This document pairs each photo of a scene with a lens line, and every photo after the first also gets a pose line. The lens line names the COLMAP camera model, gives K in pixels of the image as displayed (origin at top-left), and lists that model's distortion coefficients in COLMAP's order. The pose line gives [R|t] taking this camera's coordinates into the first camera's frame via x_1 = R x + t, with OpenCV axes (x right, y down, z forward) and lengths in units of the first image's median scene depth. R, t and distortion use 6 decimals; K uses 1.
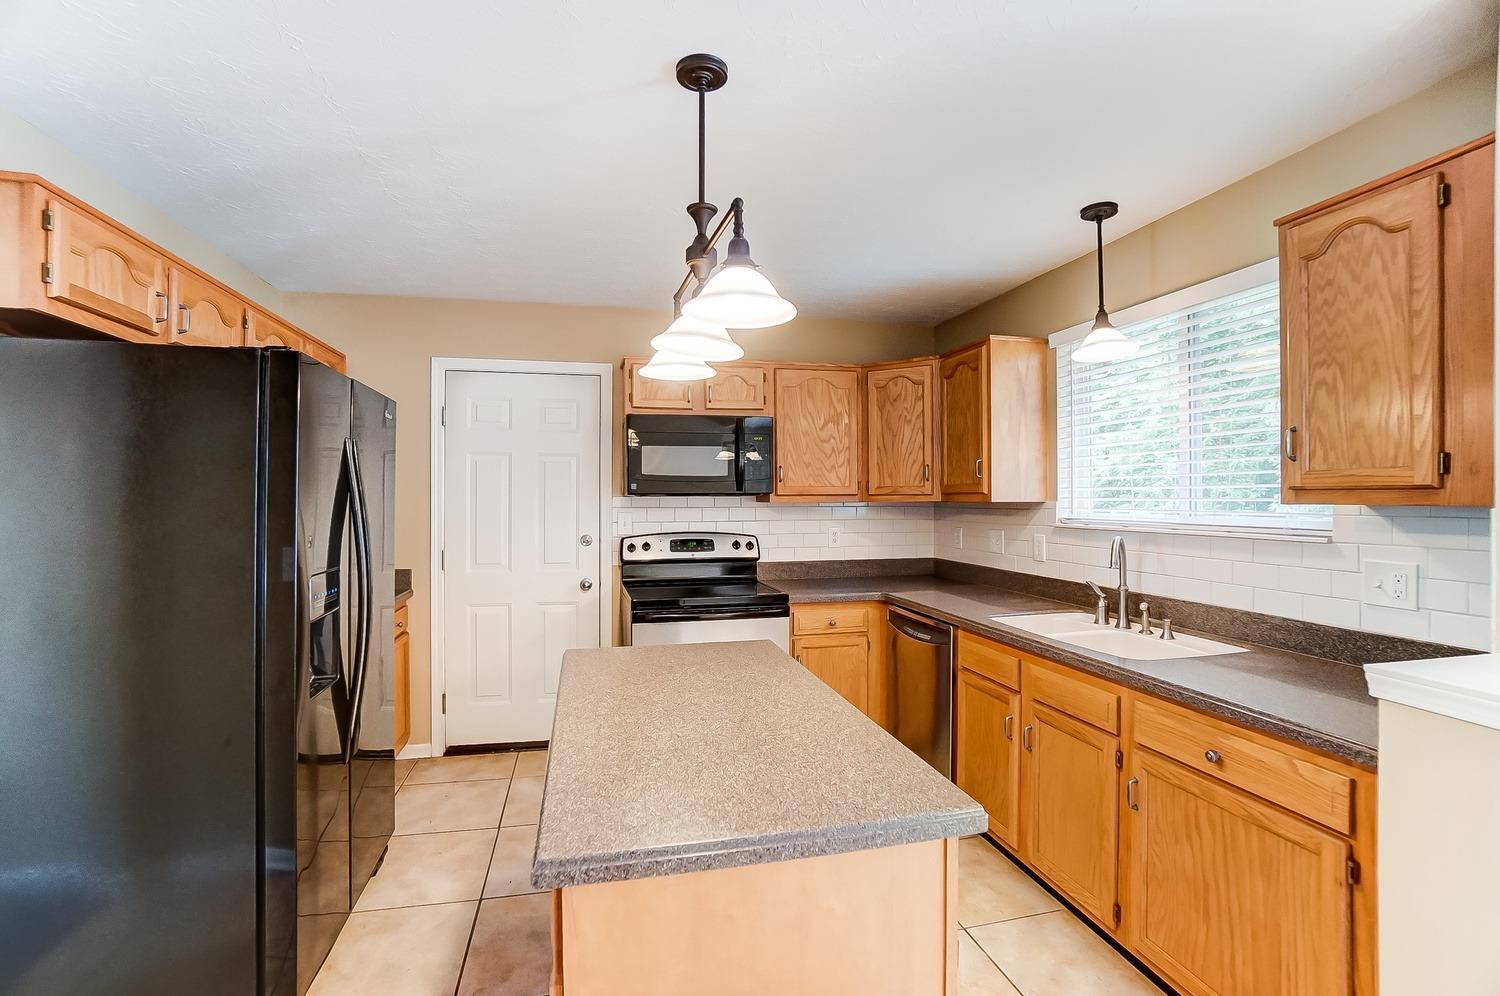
lens RADIAL K [[677.0, 0, 742.4], [0, 677.0, 494.3], [0, 0, 1]] dist [-0.058948, 0.020882]
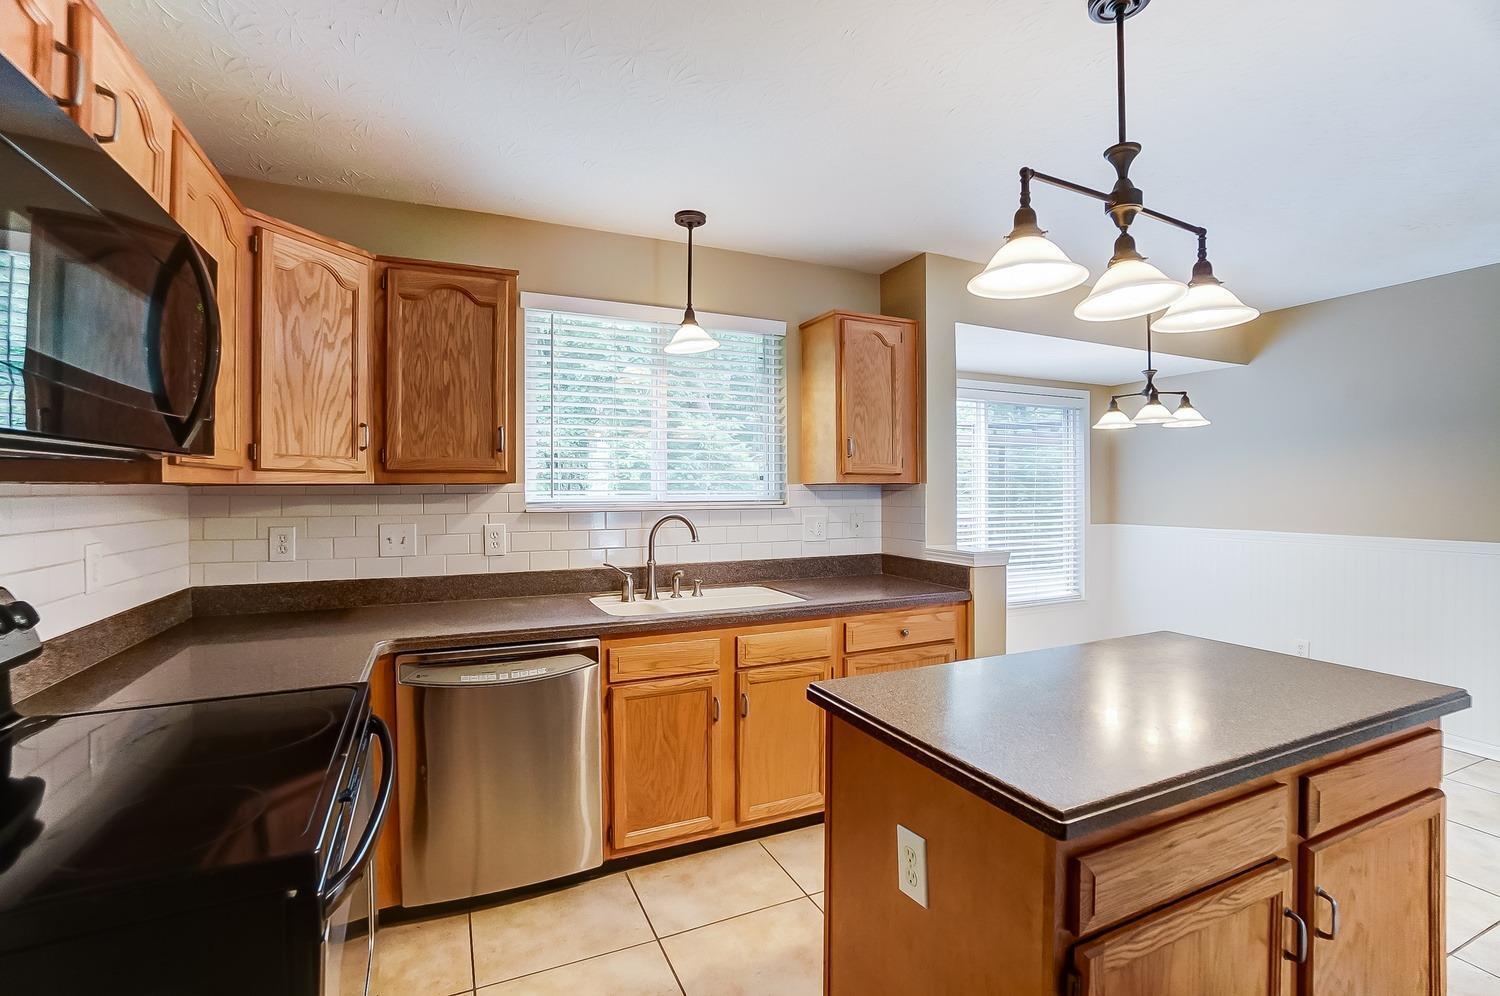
lens RADIAL K [[673.0, 0, 758.2], [0, 673.0, 485.7], [0, 0, 1]] dist [-0.062005, 0.022206]
pose [[-0.210116, 0.007052, 0.977651, -0.519027], [-0.000876, 0.999972, -0.007401, 0.022620], [-0.977676, -0.002411, -0.210104, 1.024941]]
